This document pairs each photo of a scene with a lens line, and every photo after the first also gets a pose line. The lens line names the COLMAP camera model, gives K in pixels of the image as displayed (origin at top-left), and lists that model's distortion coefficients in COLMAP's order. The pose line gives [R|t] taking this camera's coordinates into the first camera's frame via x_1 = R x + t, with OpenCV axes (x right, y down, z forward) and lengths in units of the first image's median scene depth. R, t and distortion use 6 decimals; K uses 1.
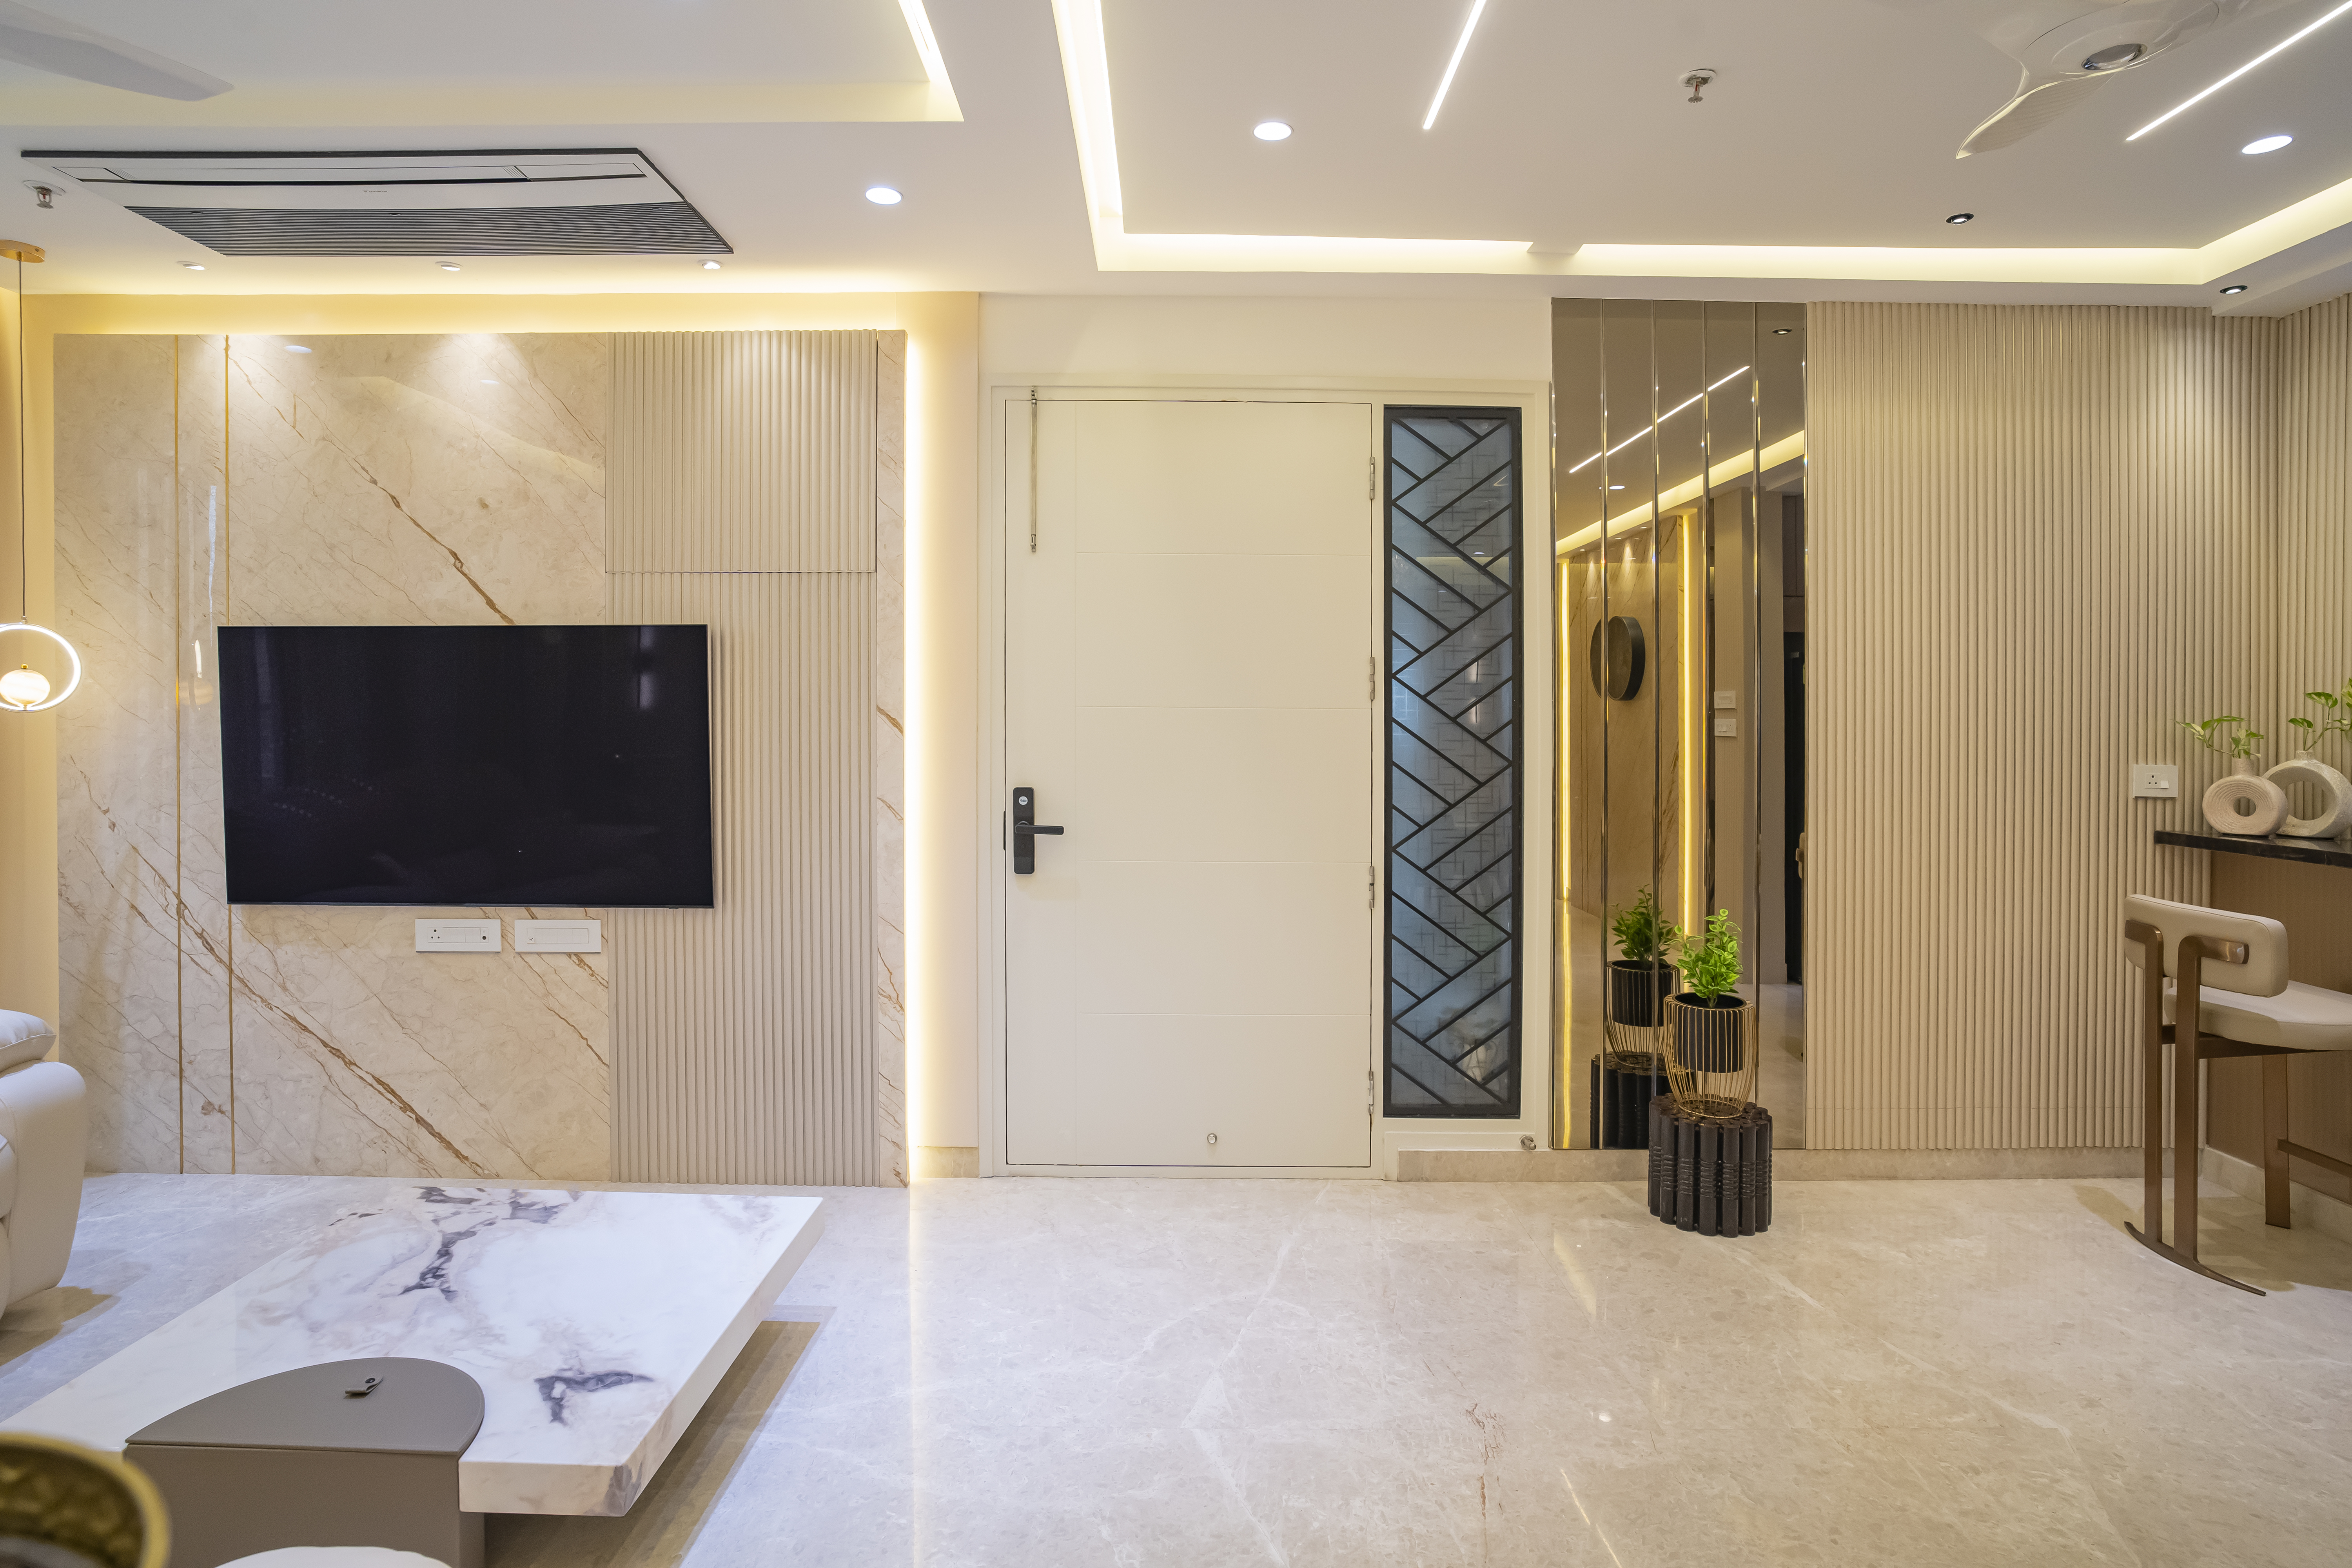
lens RADIAL K [[1232.5, 0, 1170.2], [0, 1232.5, 730.9], [0, 0, 1]] dist [-0.050994, 0.024307]
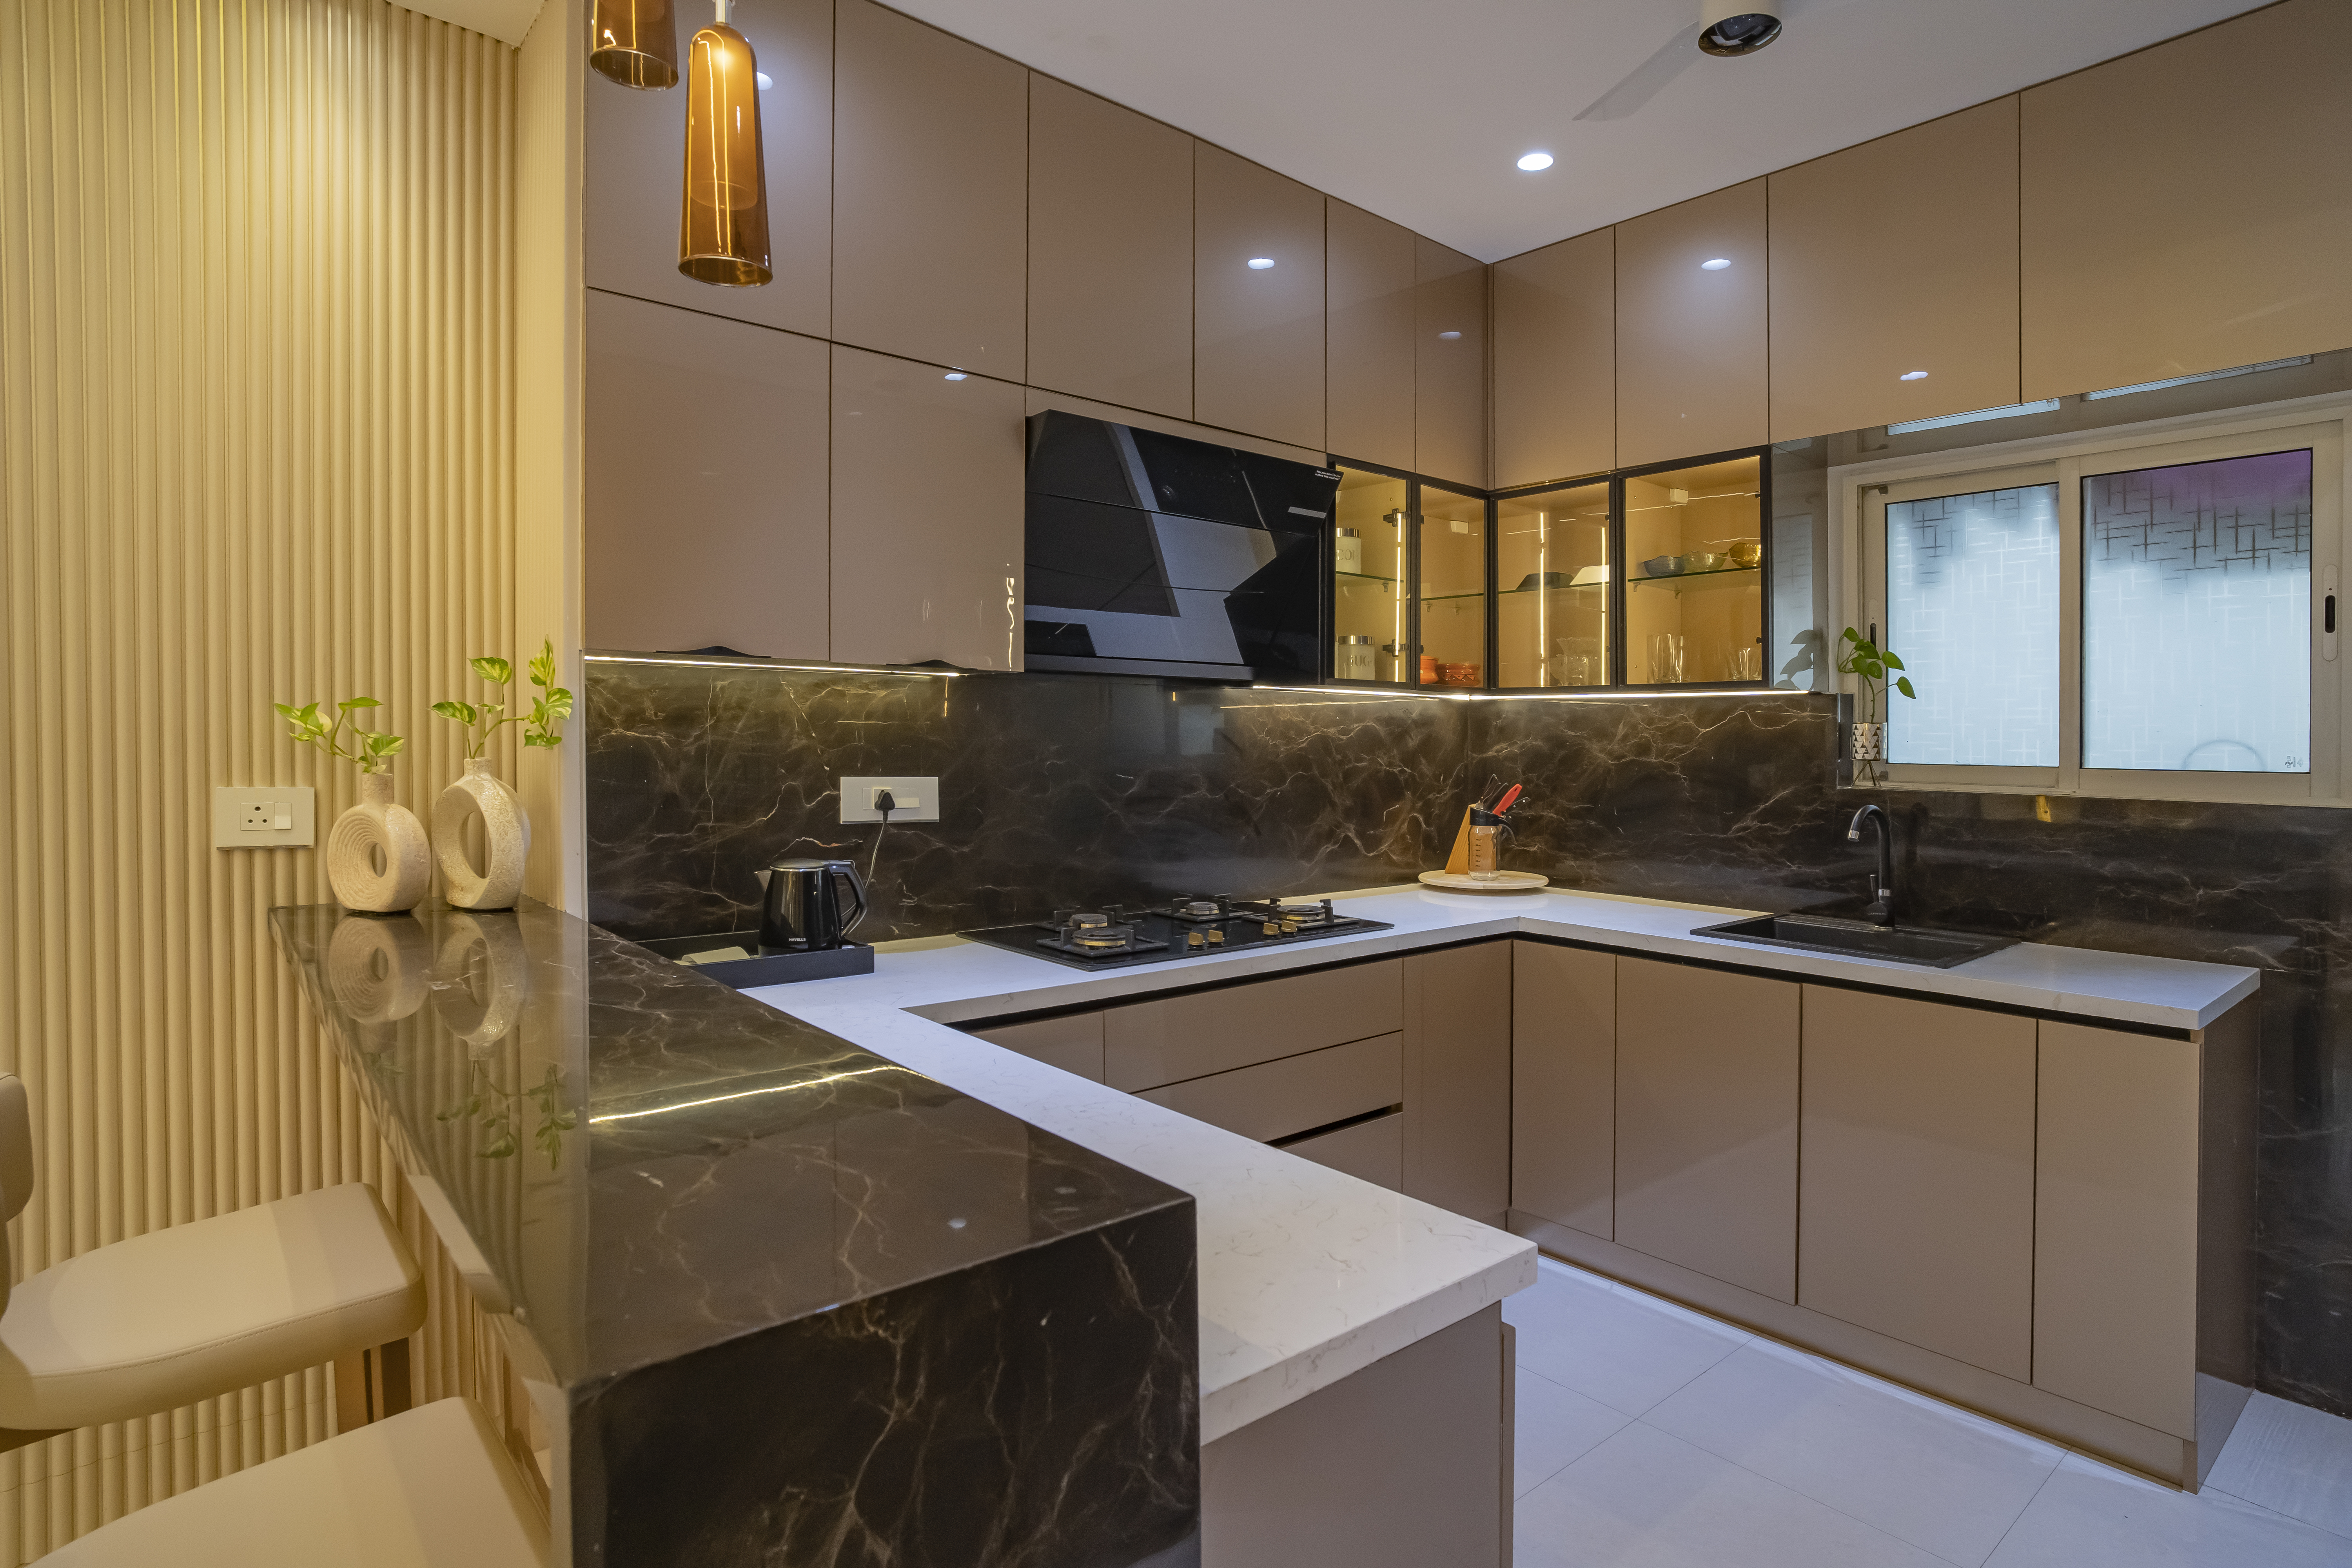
lens RADIAL K [[1232.5, 0, 1178.6], [0, 1232.5, 707.6], [0, 0, 1]] dist [-0.050994, 0.024307]
pose [[0.759607, 0.016396, 0.650176, 0.774228], [-0.000503, 0.999697, -0.024623, 0.005511], [-0.650382, 0.018377, 0.759385, 0.316529]]
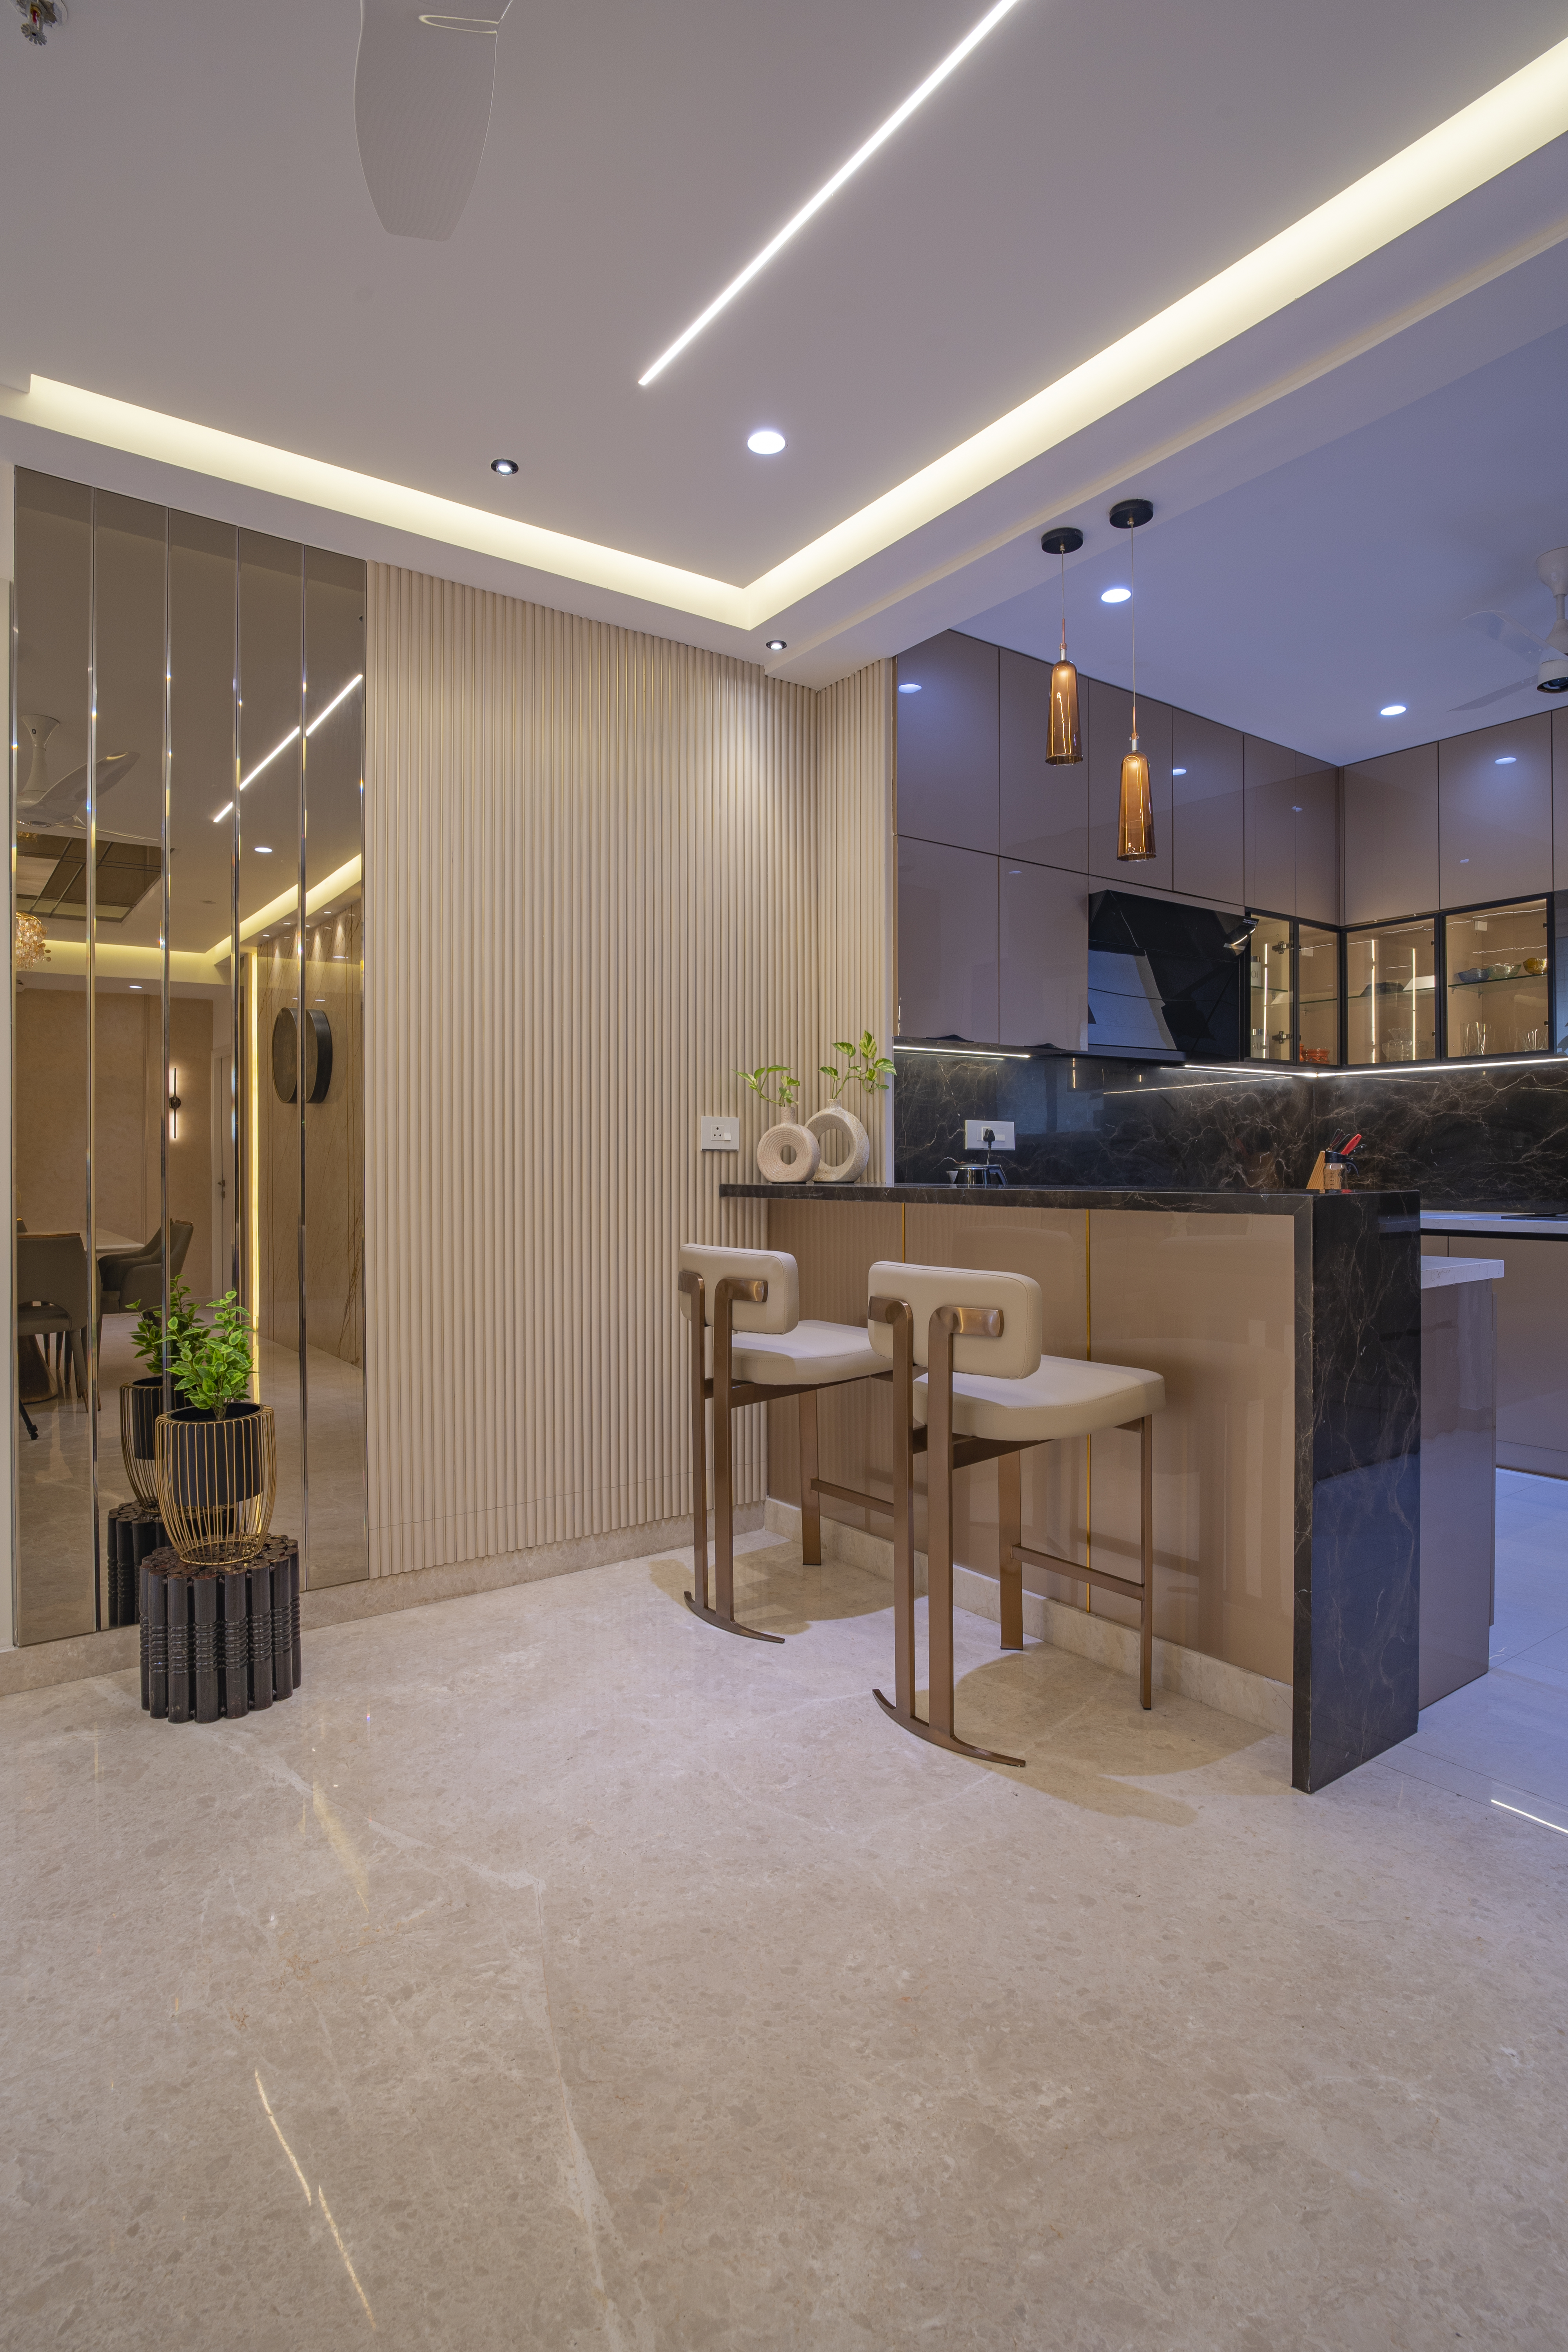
lens RADIAL K [[1232.5, 0, 781.2], [0, 1232.5, 1164.9], [0, 0, 1]] dist [-0.050994, 0.024307]
pose [[0.805047, -0.014089, 0.593043, 0.261539], [0.017995, 0.999838, -0.000675, 0.068749], [-0.592937, 0.011216, 0.805170, 0.161391]]
